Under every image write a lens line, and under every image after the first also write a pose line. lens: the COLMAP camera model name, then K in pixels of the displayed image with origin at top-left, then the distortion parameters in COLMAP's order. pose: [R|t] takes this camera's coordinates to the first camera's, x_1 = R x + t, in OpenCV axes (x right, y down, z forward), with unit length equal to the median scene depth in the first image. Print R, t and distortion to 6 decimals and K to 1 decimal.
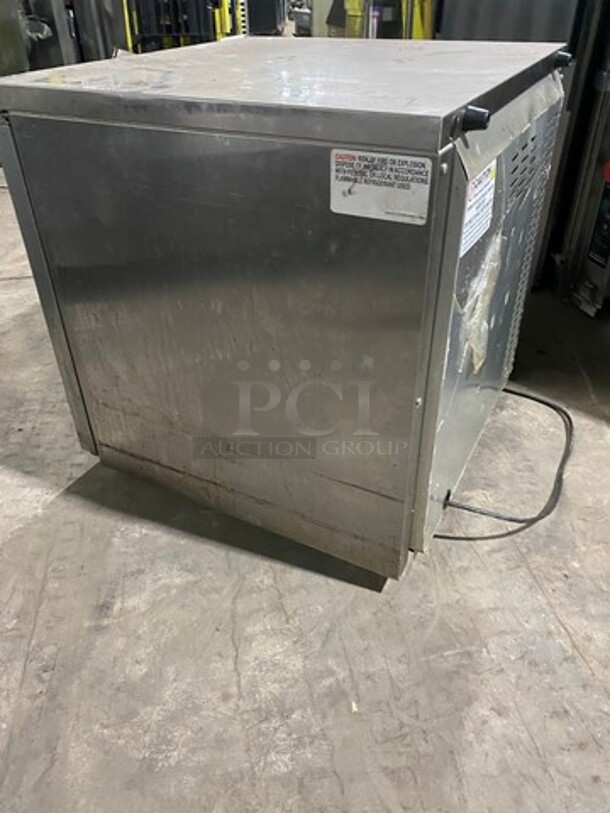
lens RADIAL K [[623.0, 0, 298.8], [0, 623.0, 405.8], [0, 0, 1]] dist [-0.004717, 0.020173]
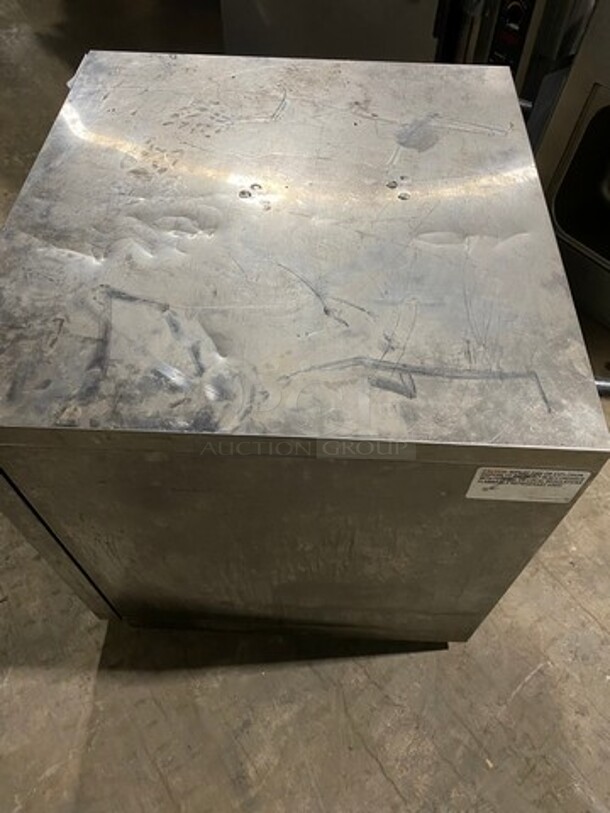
lens RADIAL K [[623.0, 0, 308.3], [0, 623.0, 404.4], [0, 0, 1]] dist [-0.004717, 0.020173]
pose [[0.887854, -0.365168, 0.279943, -0.295829], [0.241412, 0.887633, 0.392209, -0.678827], [-0.391708, -0.280642, 0.876245, 0.220144]]
